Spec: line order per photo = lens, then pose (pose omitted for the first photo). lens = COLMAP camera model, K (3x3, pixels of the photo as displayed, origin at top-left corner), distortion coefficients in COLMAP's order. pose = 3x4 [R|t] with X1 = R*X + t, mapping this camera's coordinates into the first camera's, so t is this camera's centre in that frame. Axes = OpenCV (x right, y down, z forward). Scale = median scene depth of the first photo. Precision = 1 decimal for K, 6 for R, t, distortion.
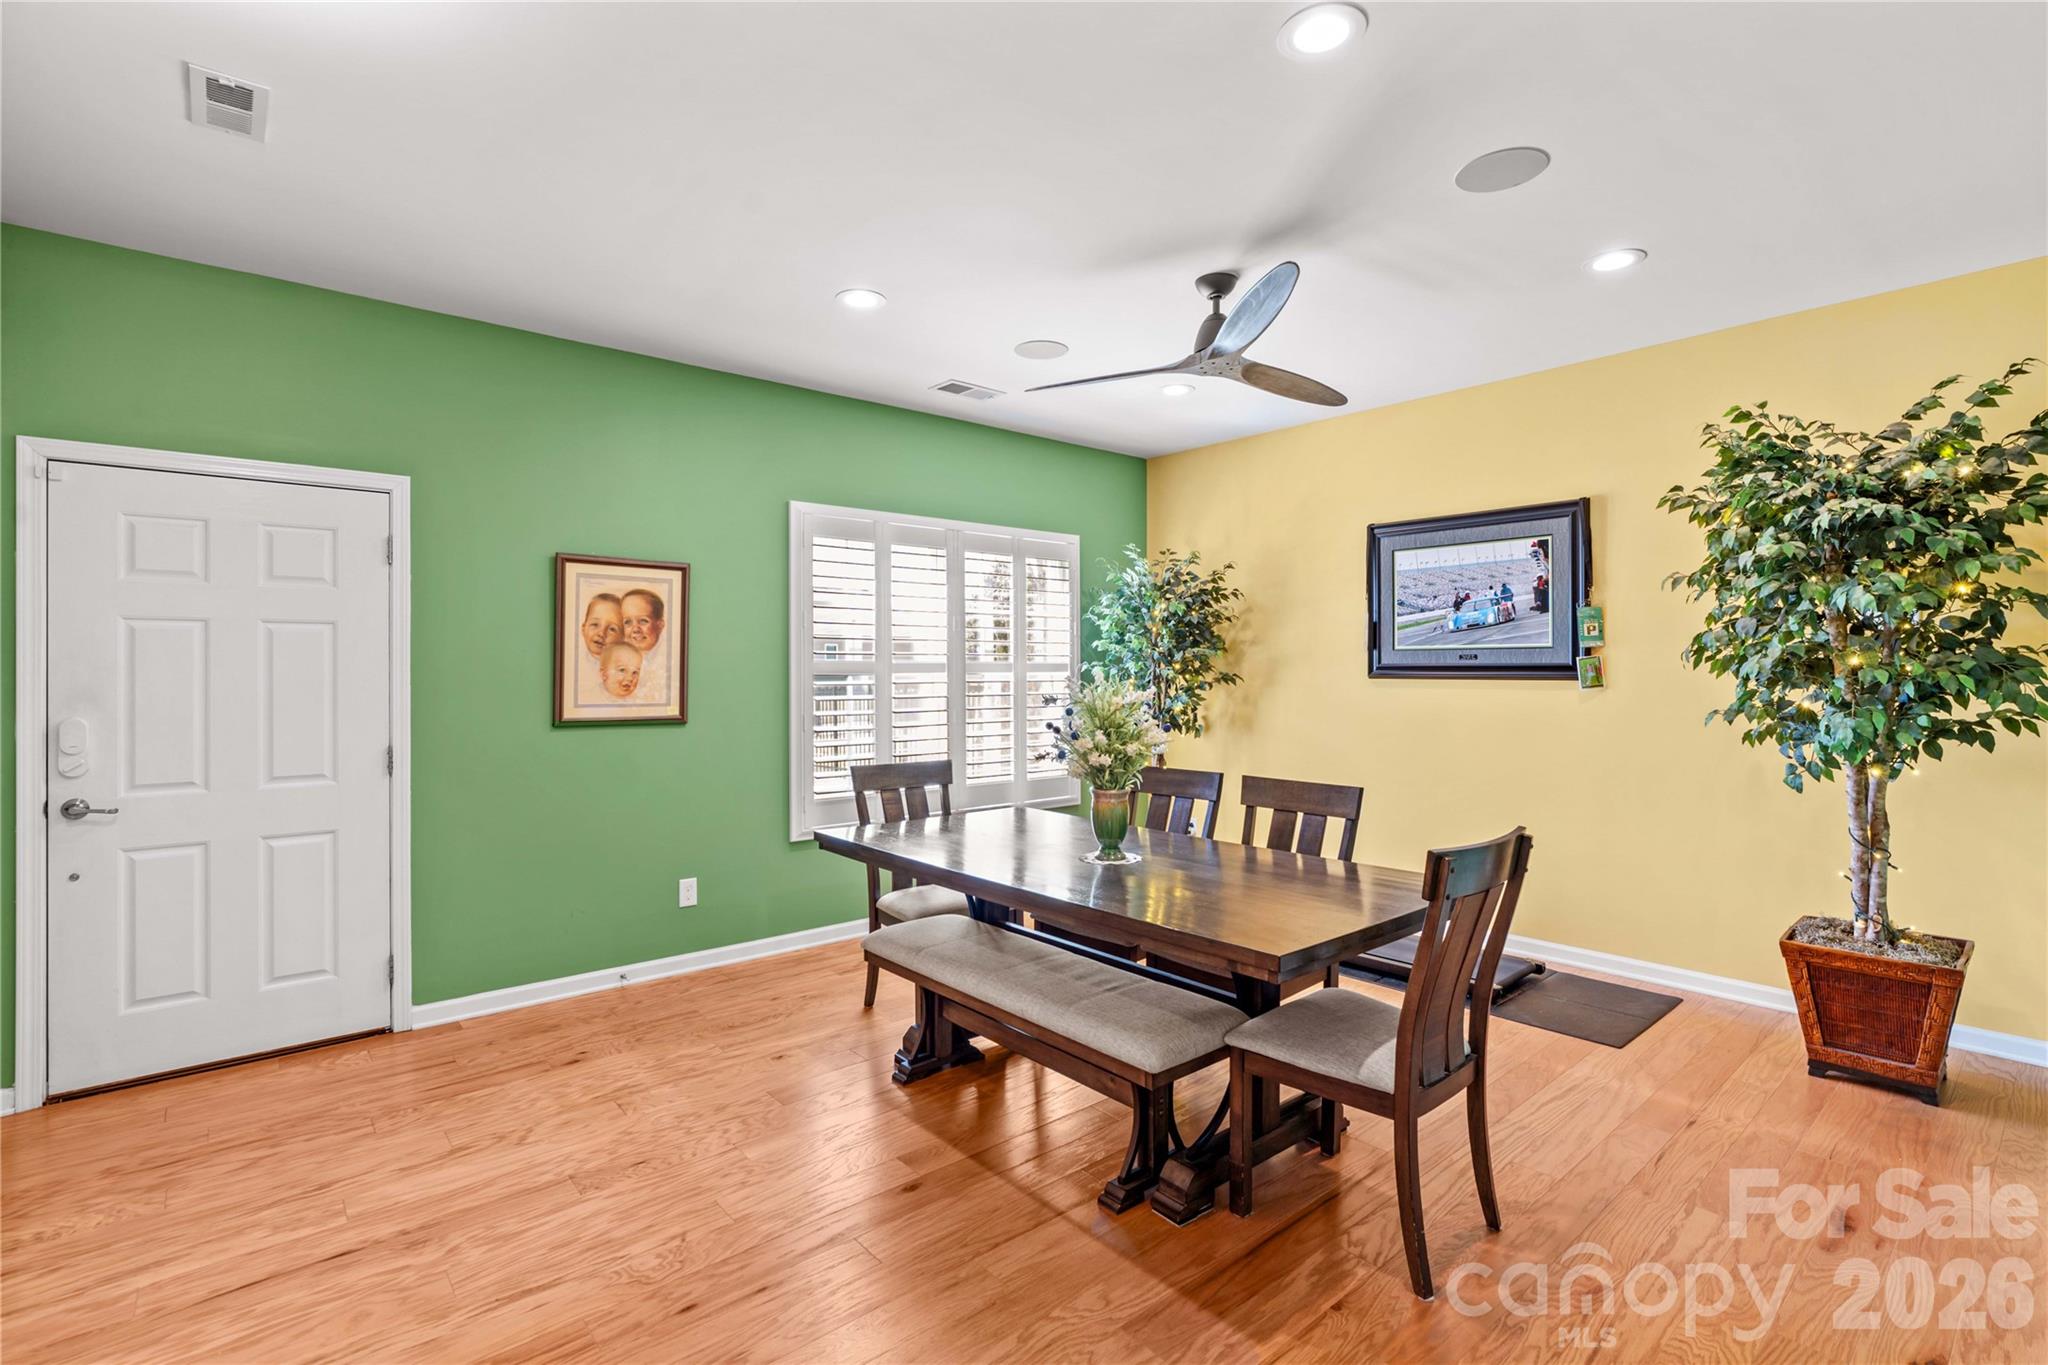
lens RADIAL K [[941.2, 0, 1022.5], [0, 941.2, 670.6], [0, 0, 1]] dist [-0.017708, 0.005077]
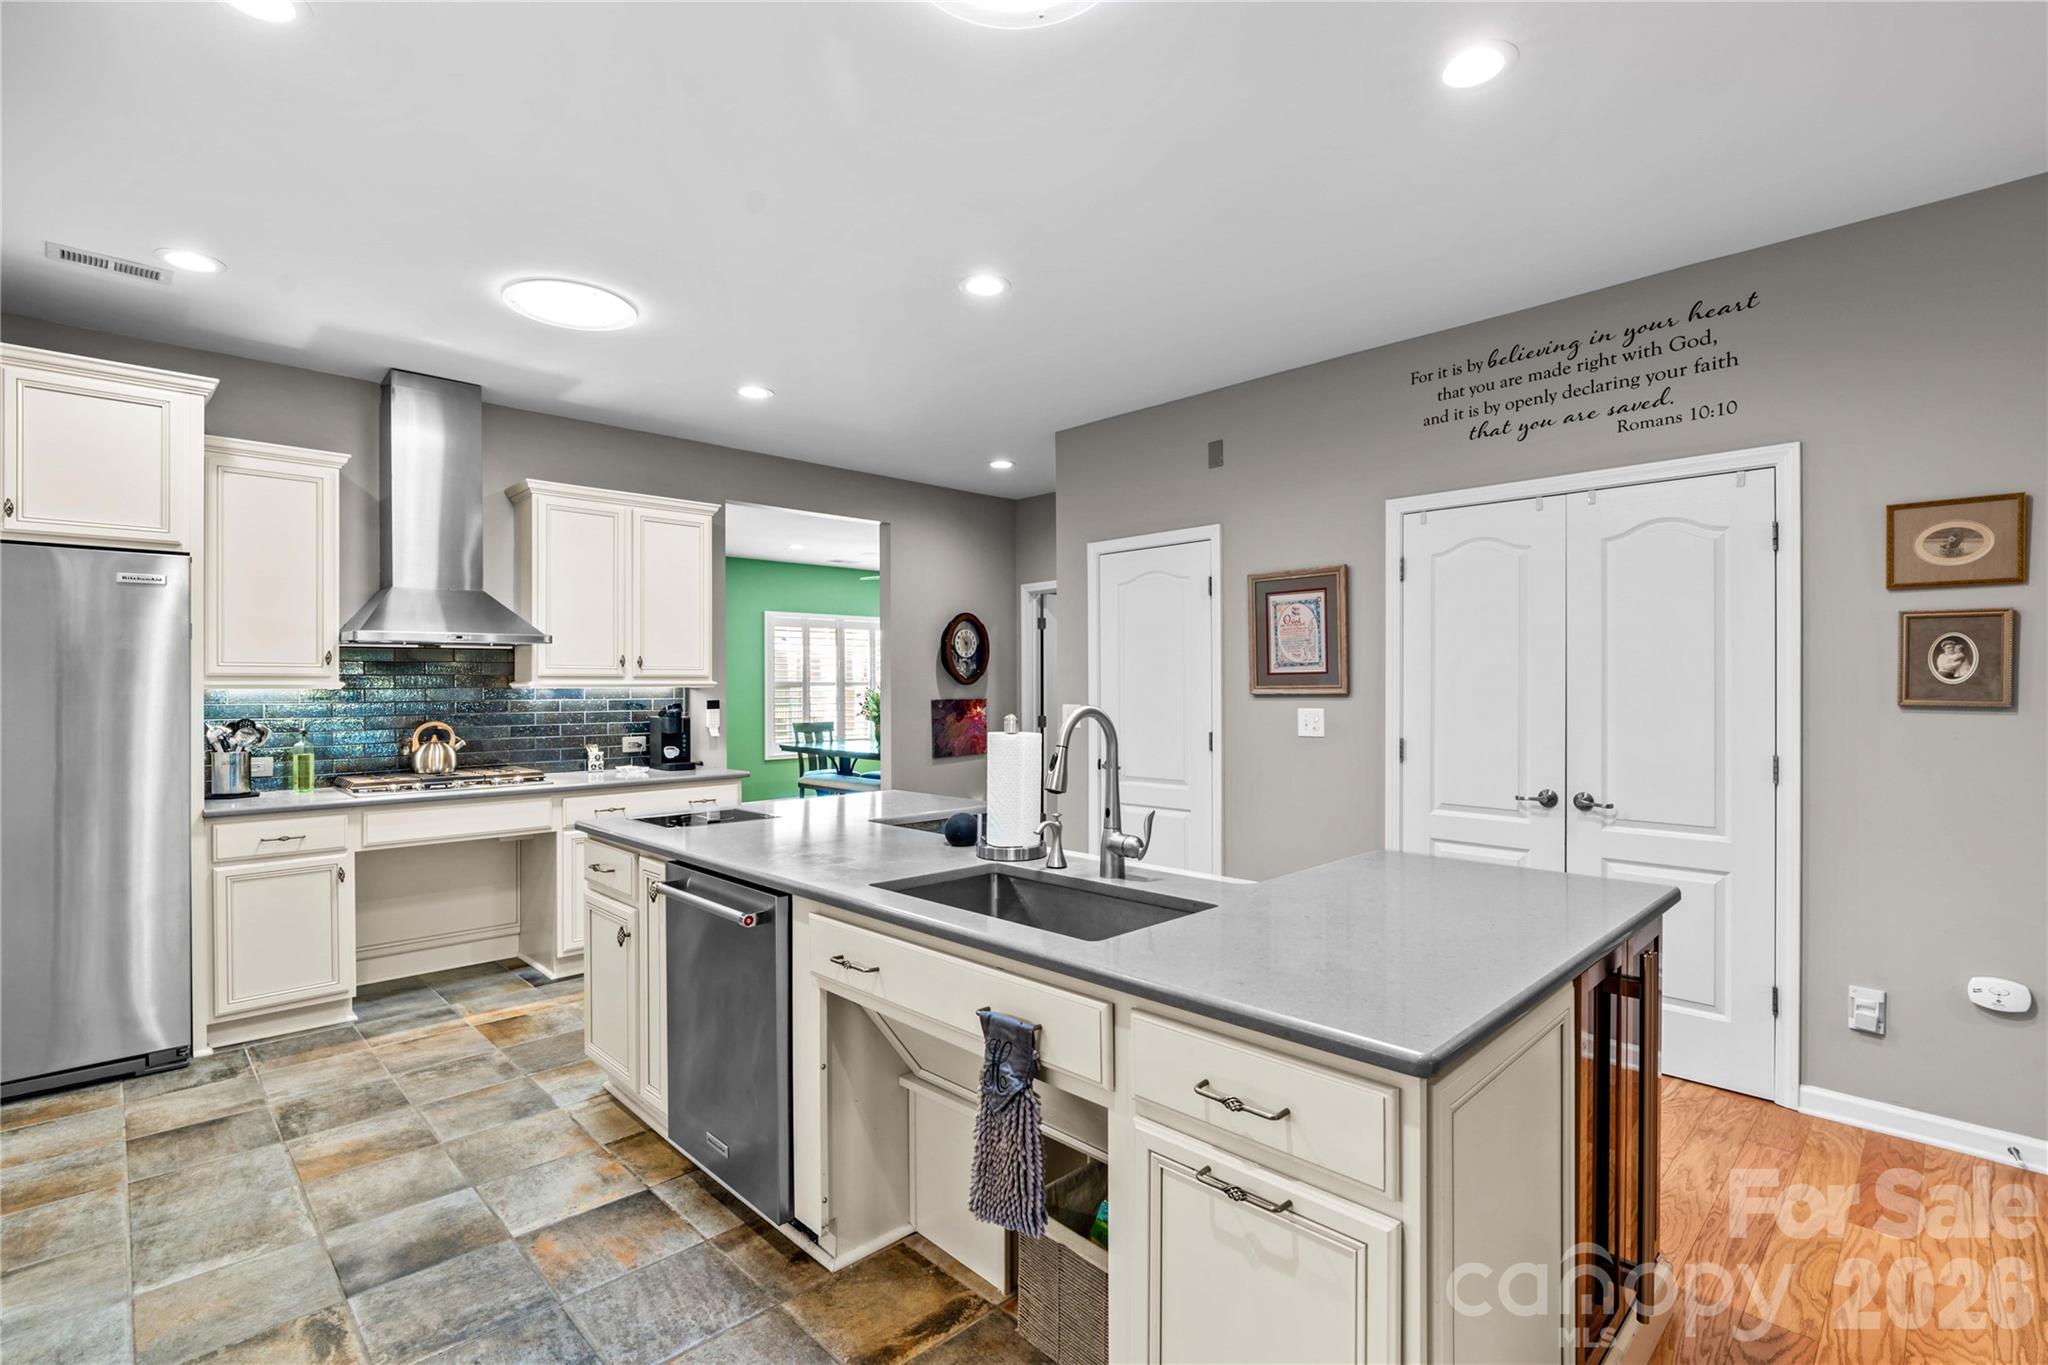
lens RADIAL K [[941.2, 0, 1022.1], [0, 941.2, 682.0], [0, 0, 1]] dist [-0.017708, 0.005077]
pose [[0.997371, -0.000361, 0.072467, 0.234104], [0.000682, 0.999990, -0.004406, 0.003047], [-0.072465, 0.004444, 0.997361, -1.467838]]
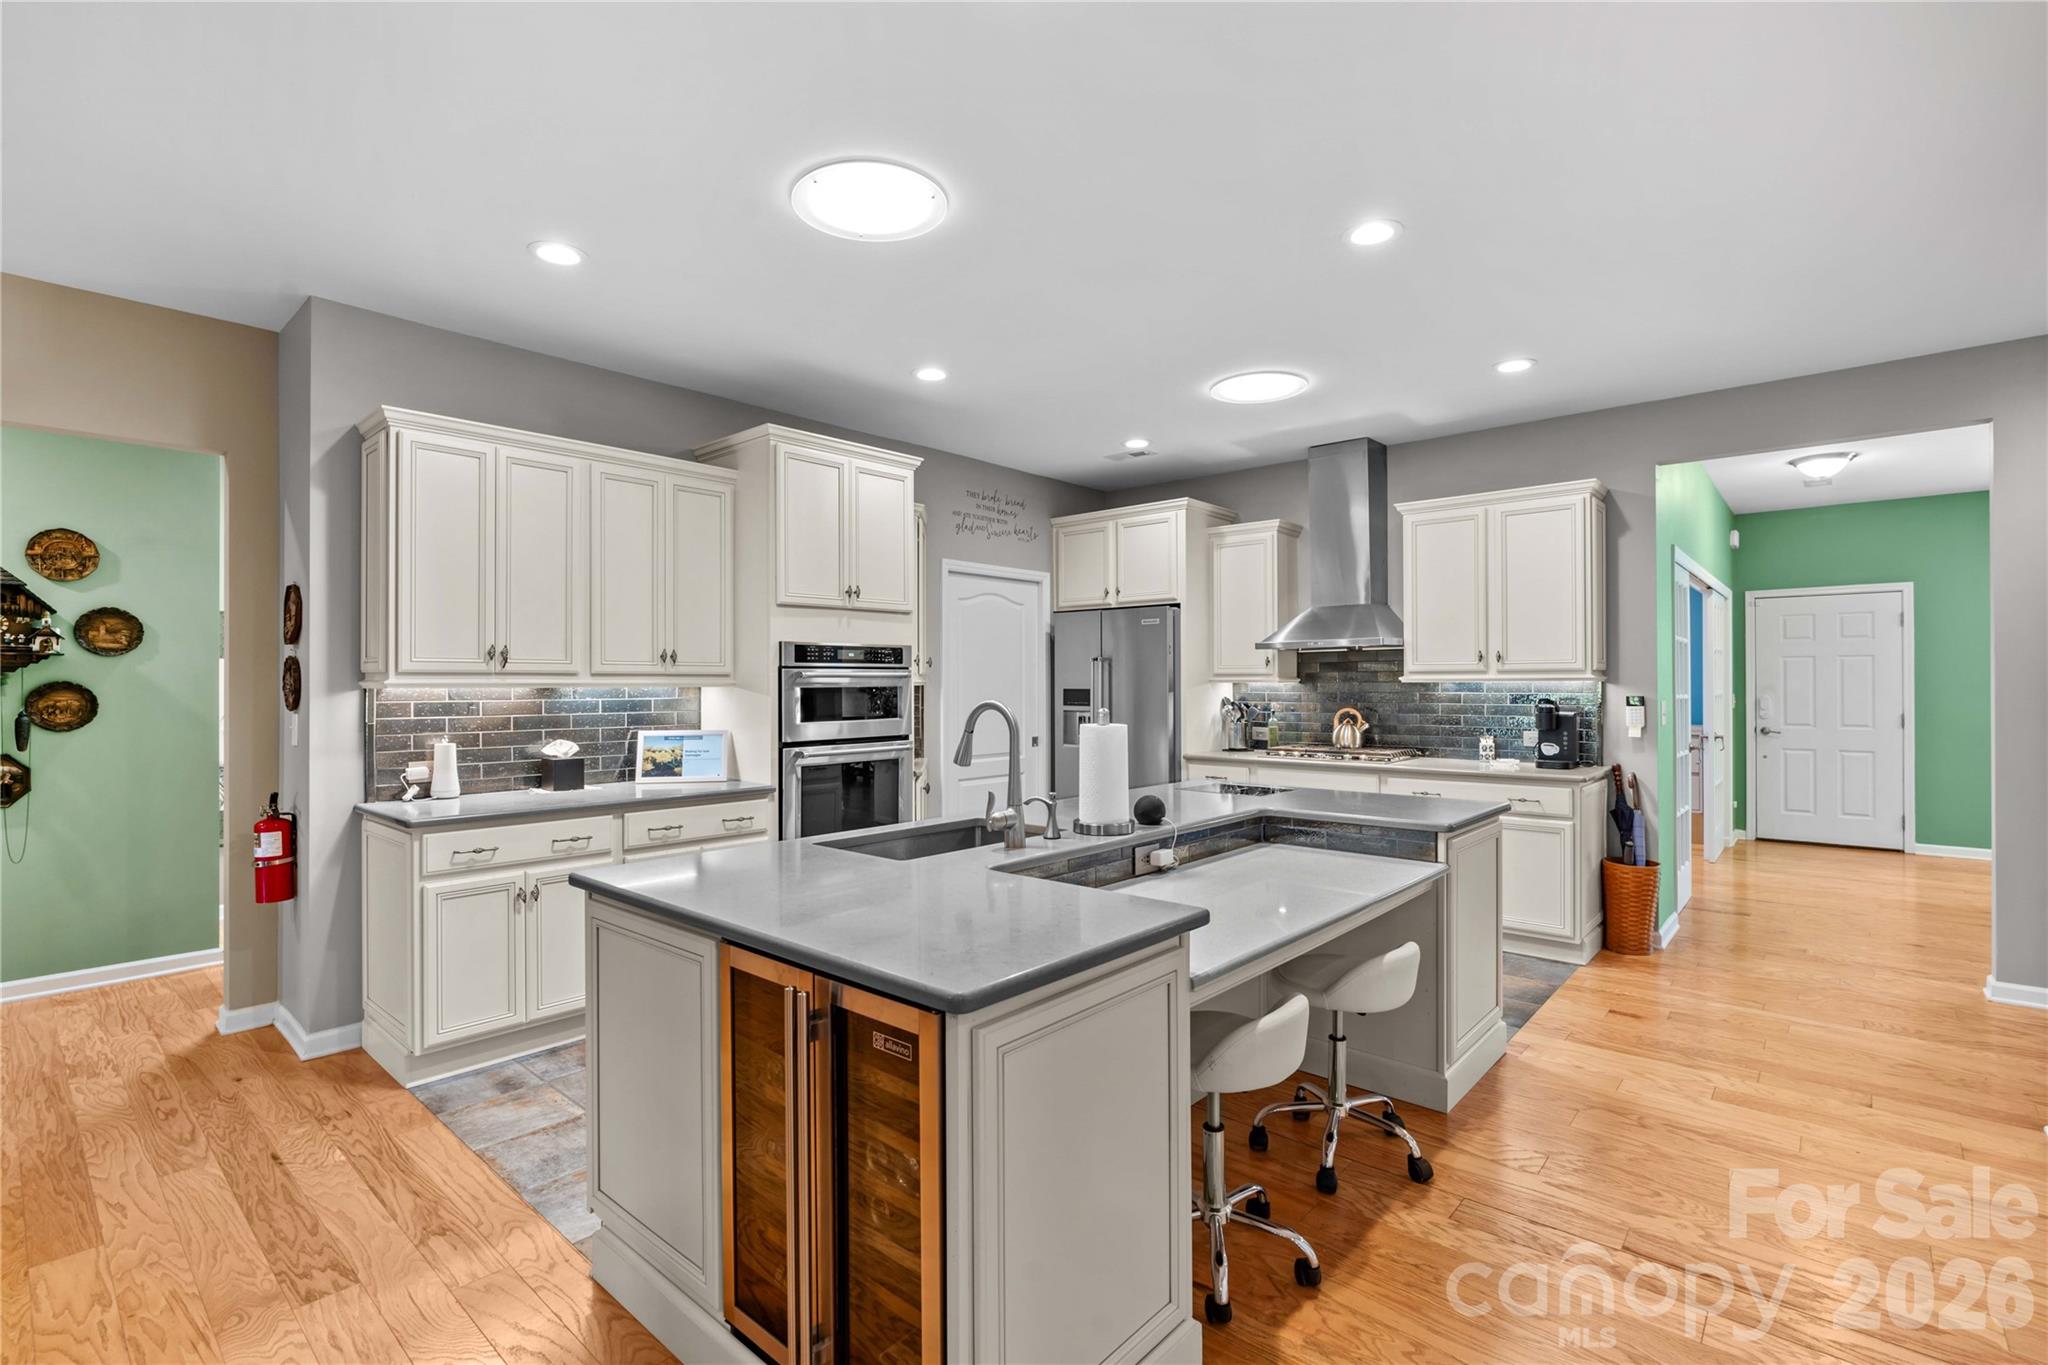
lens RADIAL K [[941.2, 0, 1026.5], [0, 941.2, 678.7], [0, 0, 1]] dist [-0.017708, 0.005077]
pose [[0.144659, -0.001082, -0.989481, 0.920742], [0.002845, 0.999996, -0.000678, -0.000422], [0.989477, -0.002717, 0.144662, -1.037513]]
